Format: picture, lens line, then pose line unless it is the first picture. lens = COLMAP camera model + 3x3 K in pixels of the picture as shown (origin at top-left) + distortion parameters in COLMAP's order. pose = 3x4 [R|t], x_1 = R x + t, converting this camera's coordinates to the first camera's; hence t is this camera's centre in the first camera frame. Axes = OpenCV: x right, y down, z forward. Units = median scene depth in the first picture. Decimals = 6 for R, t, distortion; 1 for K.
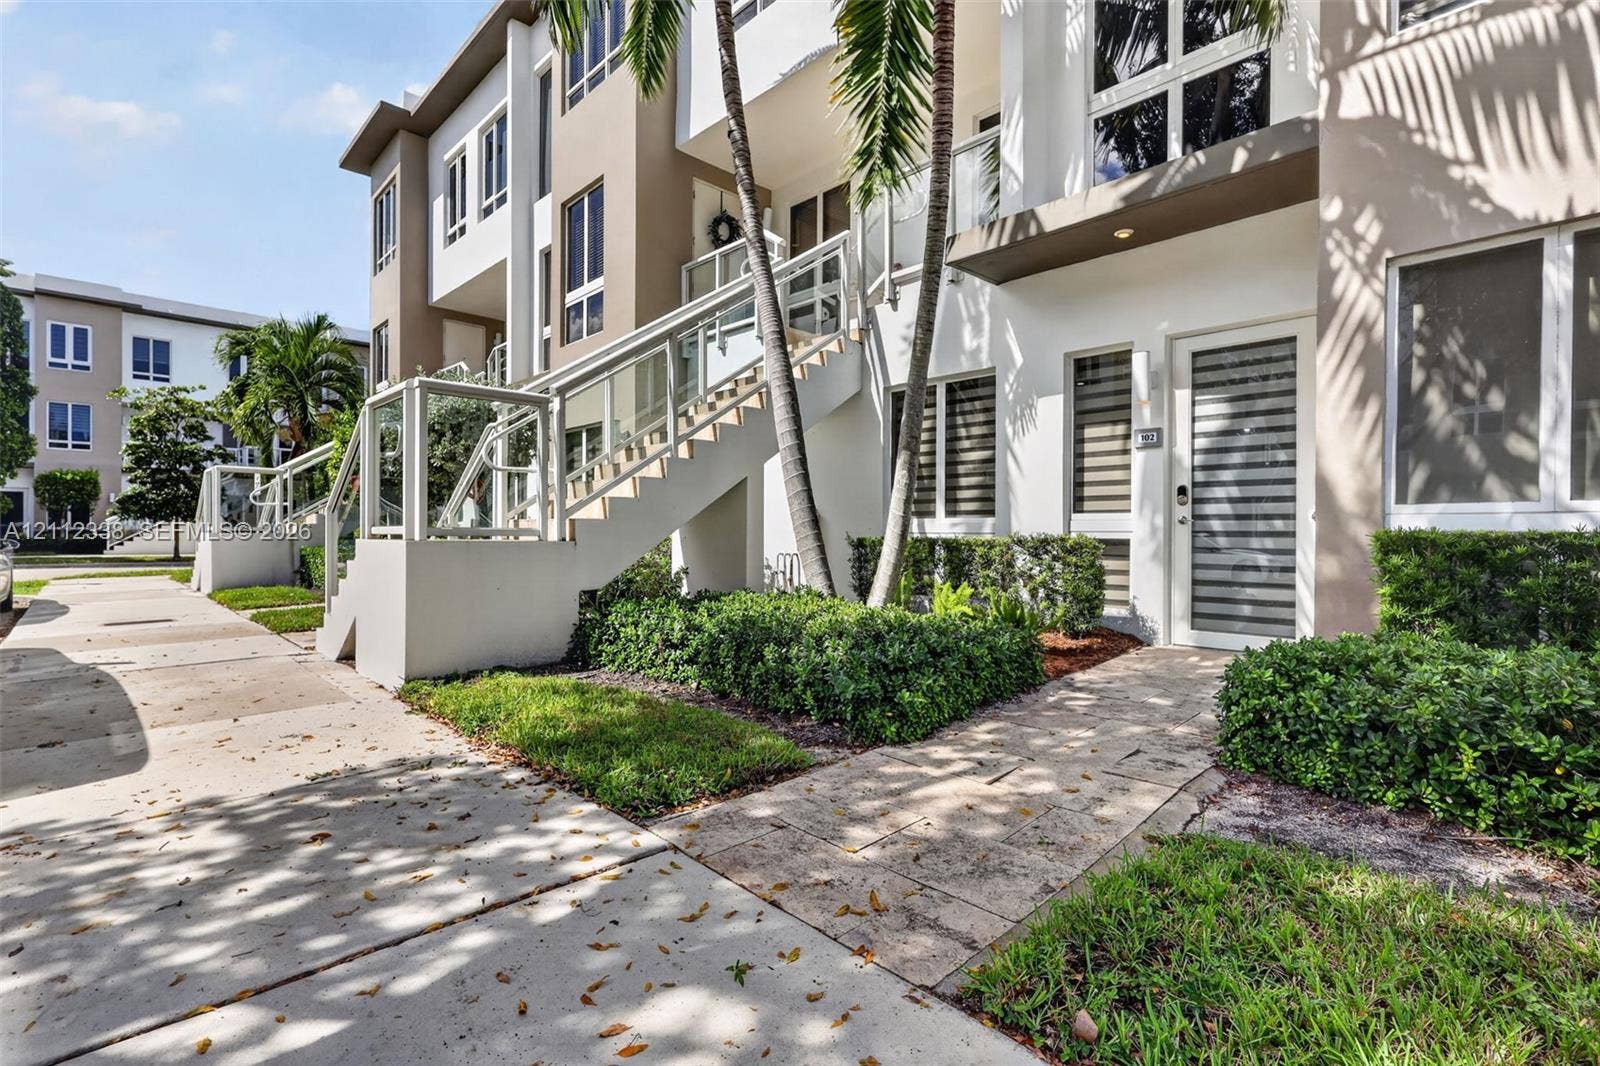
lens RADIAL K [[741.6, 0, 798.6], [0, 741.6, 536.6], [0, 0, 1]] dist [-0.000535, 0.002022]
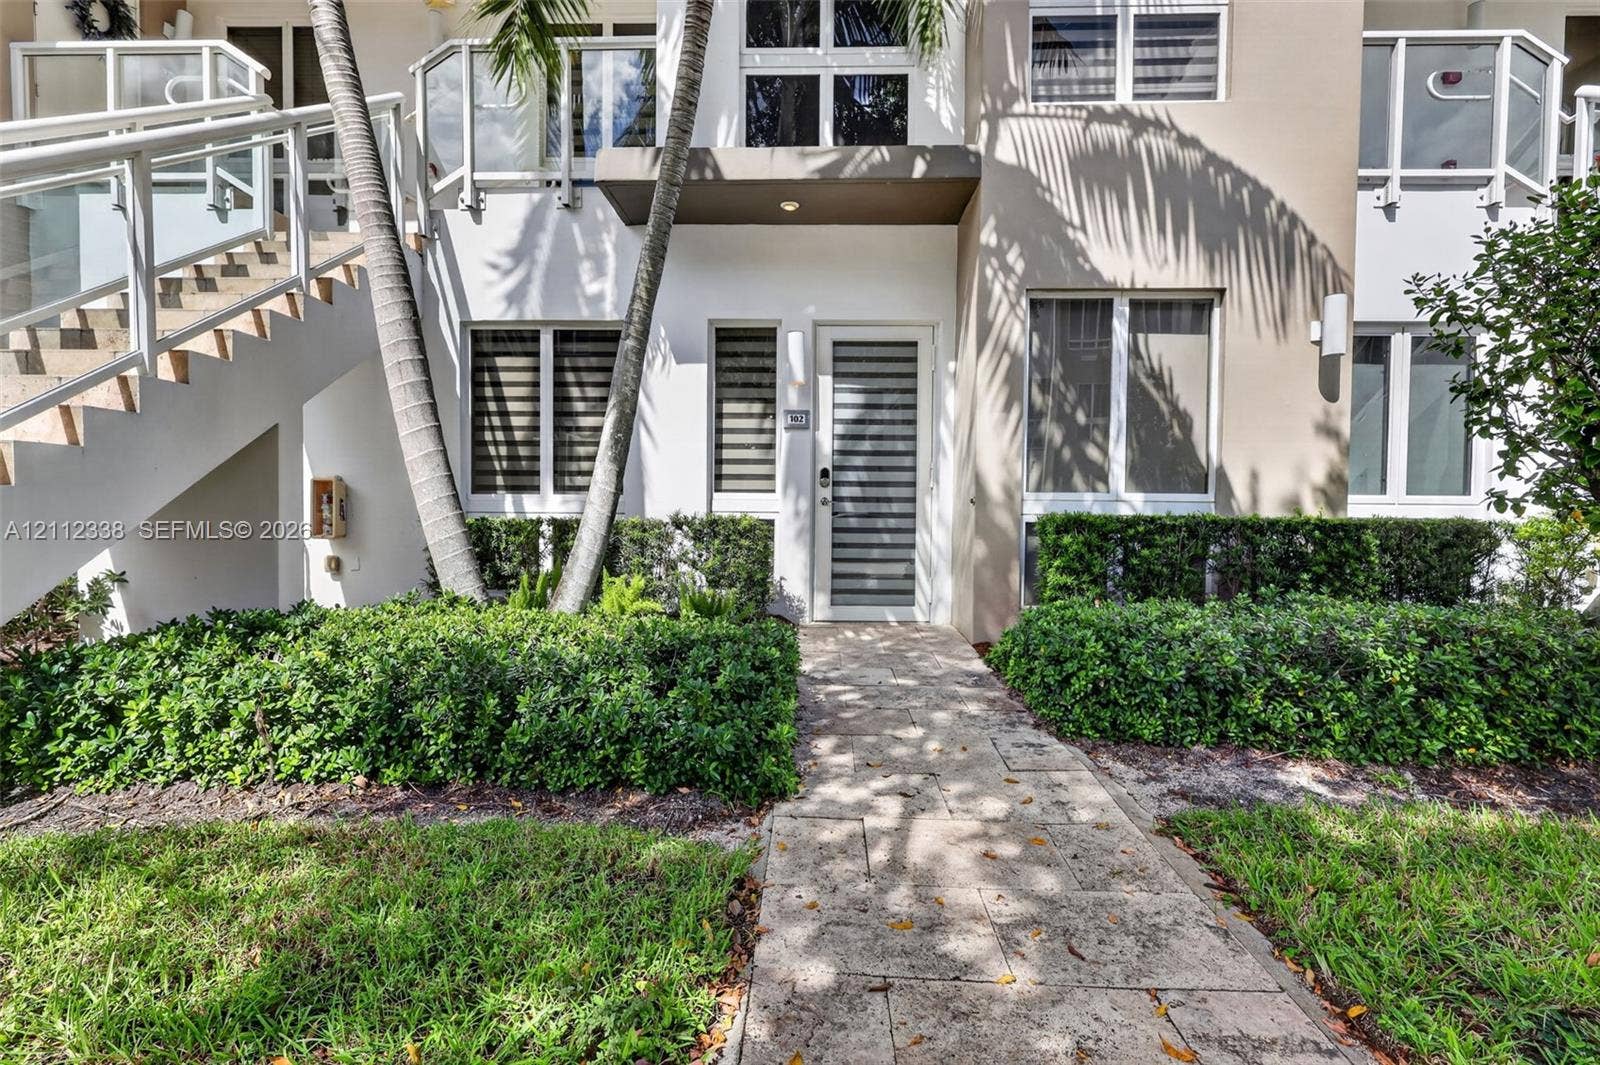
lens RADIAL K [[741.6, 0, 800.1], [0, 741.6, 533.0], [0, 0, 1]] dist [-0.000535, 0.002022]
pose [[0.711026, -0.018737, 0.702916, -0.247645], [-0.001187, 0.999612, 0.027846, -0.007180], [-0.703164, -0.020633, 0.710728, 0.291869]]
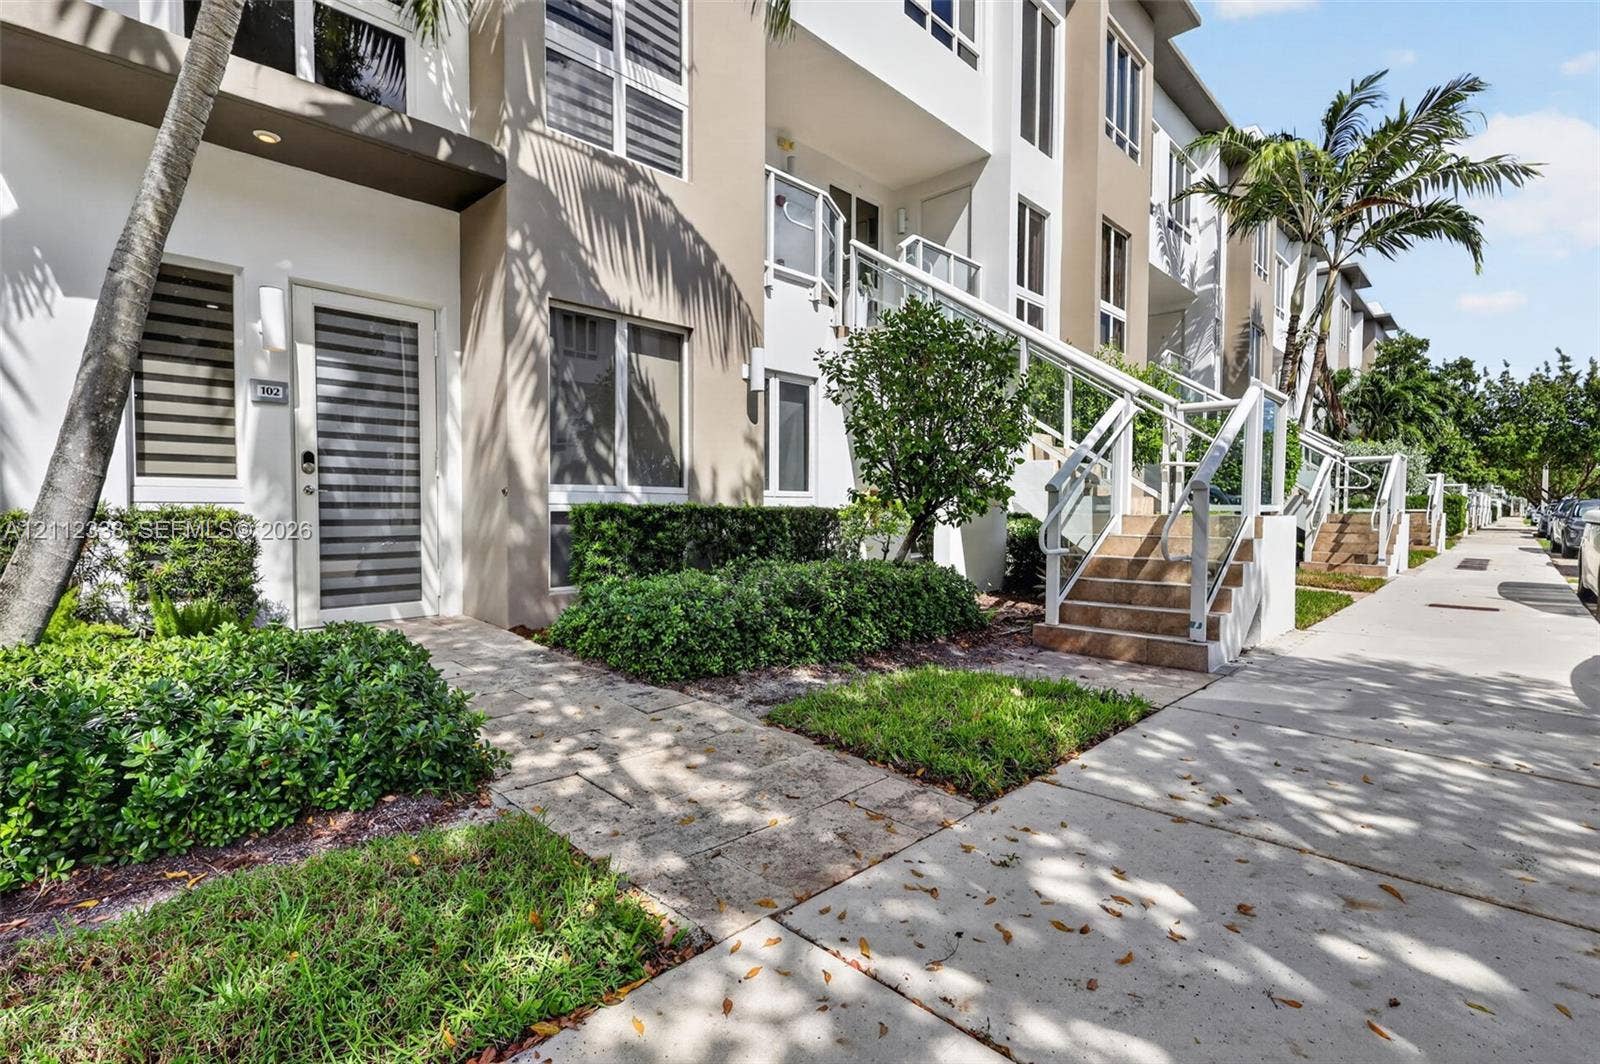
lens RADIAL K [[741.6, 0, 799.0], [0, 741.6, 533.0], [0, 0, 1]] dist [-0.000535, 0.002022]
pose [[-0.036136, -0.040500, 0.998526, -0.419362], [0.000231, 0.999178, 0.040535, -0.006825], [-0.999347, 0.001695, -0.036097, 0.450840]]
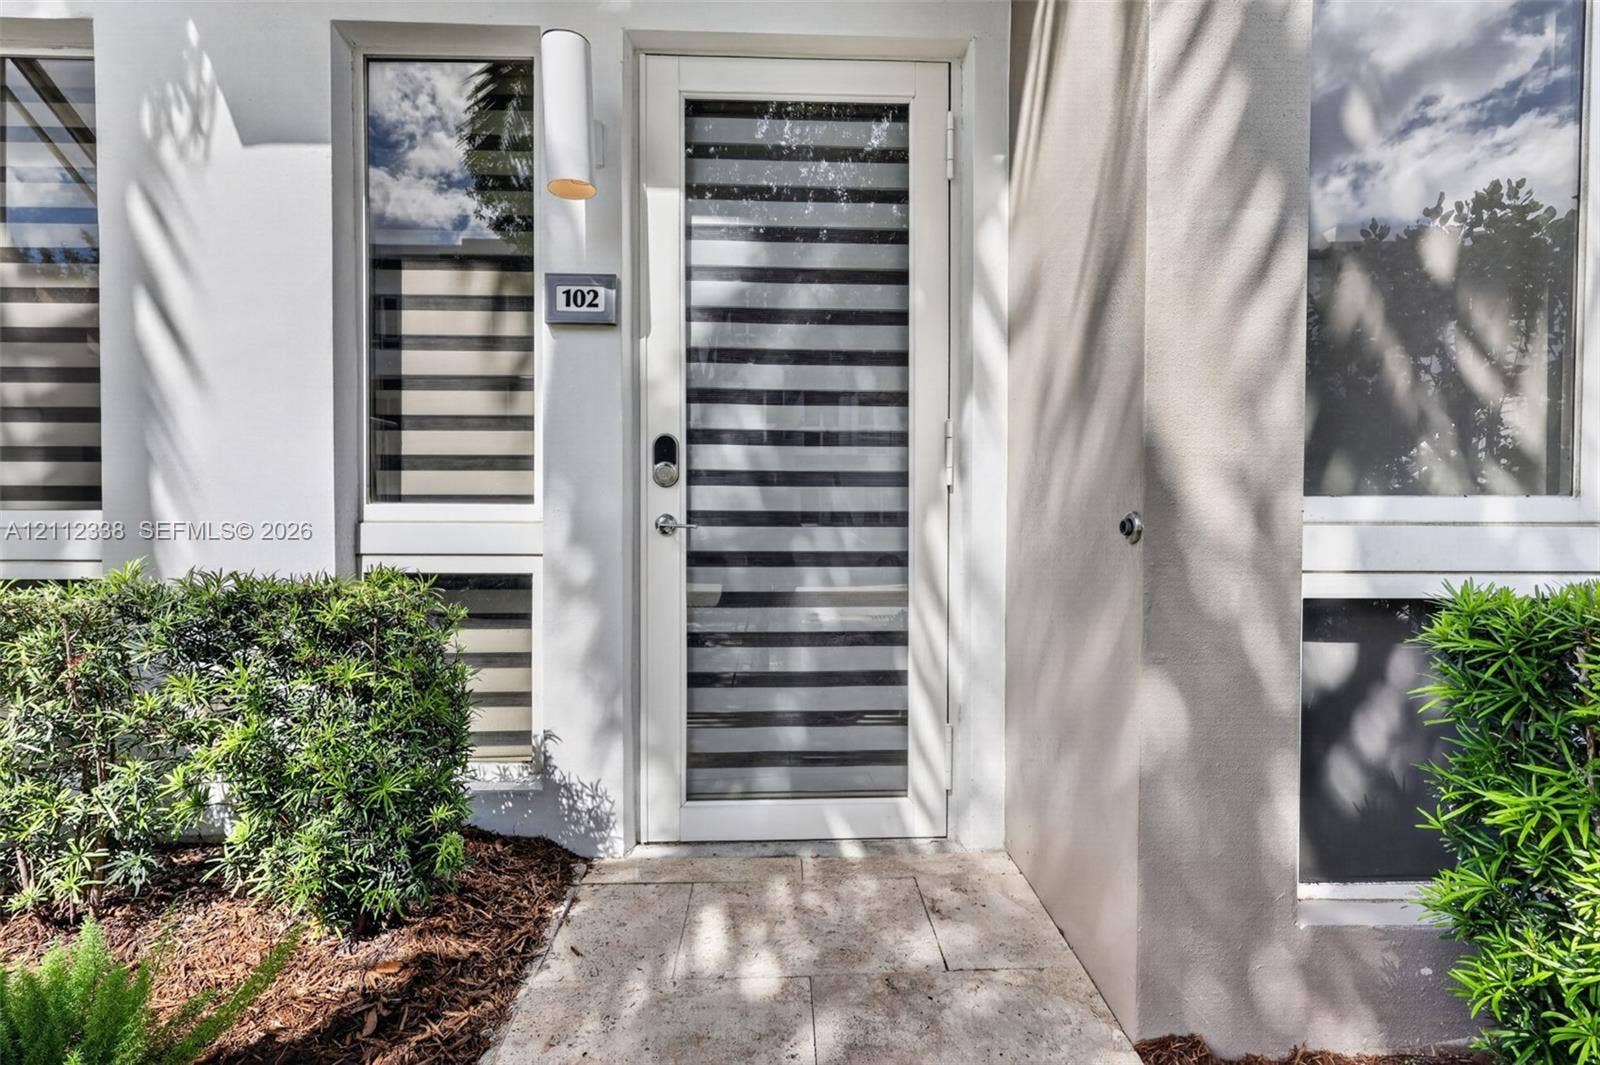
lens RADIAL K [[741.6, 0, 814.8], [0, 741.6, 532.0], [0, 0, 1]] dist [-0.000535, 0.002022]
pose [[0.667311, -0.017345, 0.744577, 0.286724], [0.005461, 0.999816, 0.018397, -0.026054], [-0.744759, -0.008211, 0.667283, 0.700570]]
